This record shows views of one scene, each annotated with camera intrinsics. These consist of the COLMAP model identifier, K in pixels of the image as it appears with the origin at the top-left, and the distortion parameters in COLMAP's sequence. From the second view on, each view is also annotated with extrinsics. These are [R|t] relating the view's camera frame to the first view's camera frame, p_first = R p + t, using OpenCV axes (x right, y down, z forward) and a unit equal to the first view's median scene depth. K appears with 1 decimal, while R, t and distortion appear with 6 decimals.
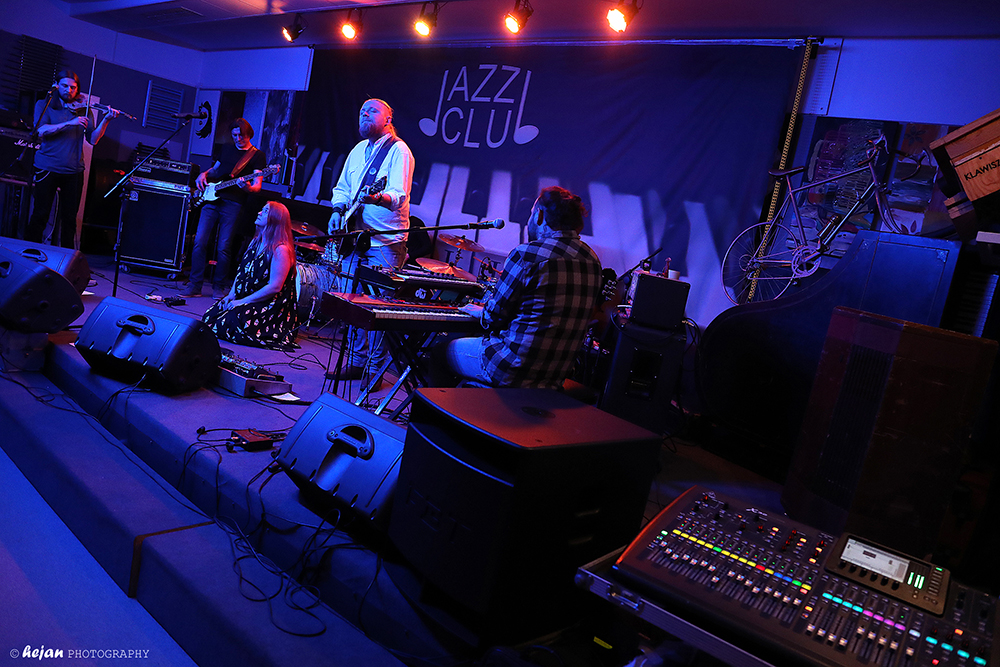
lens RADIAL K [[679.8, 0, 500.0], [0, 679.8, 333.5], [0, 0, 1]] dist [-0.110133, 0.067955]
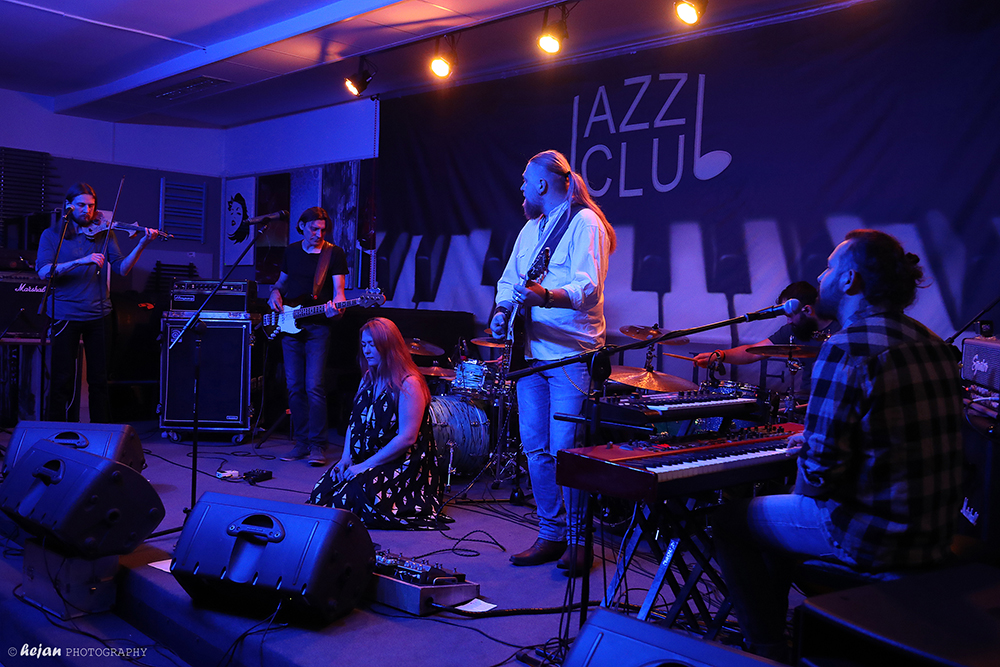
lens RADIAL K [[948.2, 0, 497.5], [0, 948.2, 345.3], [0, 0, 1]] dist [-0.004746, 0.001317]
pose [[0.978575, -0.152695, -0.138115, -0.083486], [0.135900, 0.982953, -0.123833, -0.026543], [0.154669, 0.102410, 0.982644, 0.033265]]
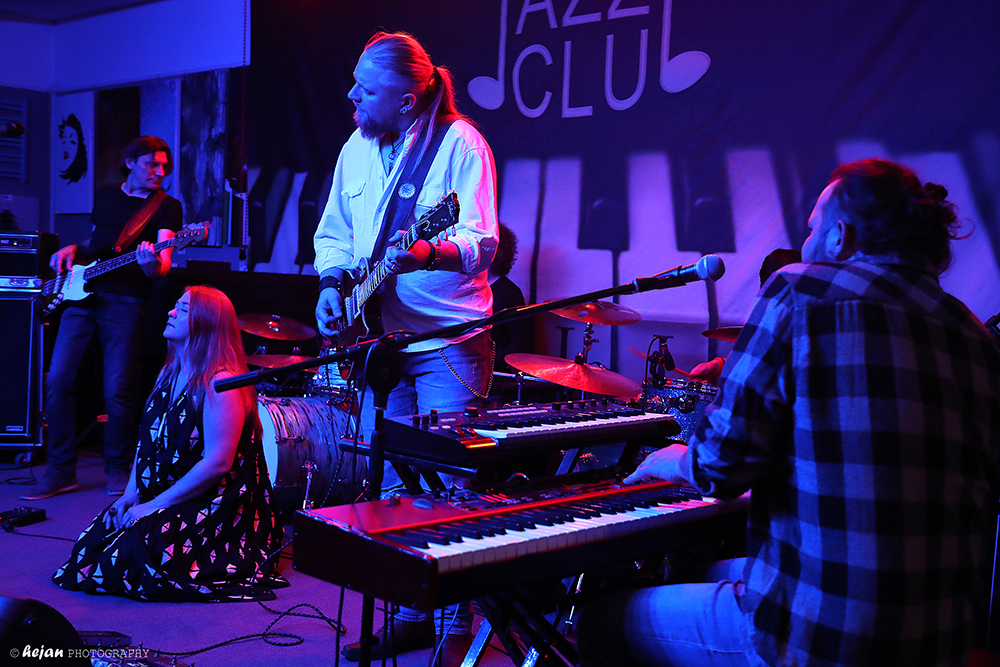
lens RADIAL K [[1207.5, 0, 537.0], [0, 1207.5, 335.3], [0, 0, 1]] dist [0.025110, 0.195749]
pose [[0.984435, -0.152860, -0.086722, -0.024145], [0.143530, 0.984037, -0.105217, -0.032764], [0.101421, 0.091132, 0.990661, 0.152342]]
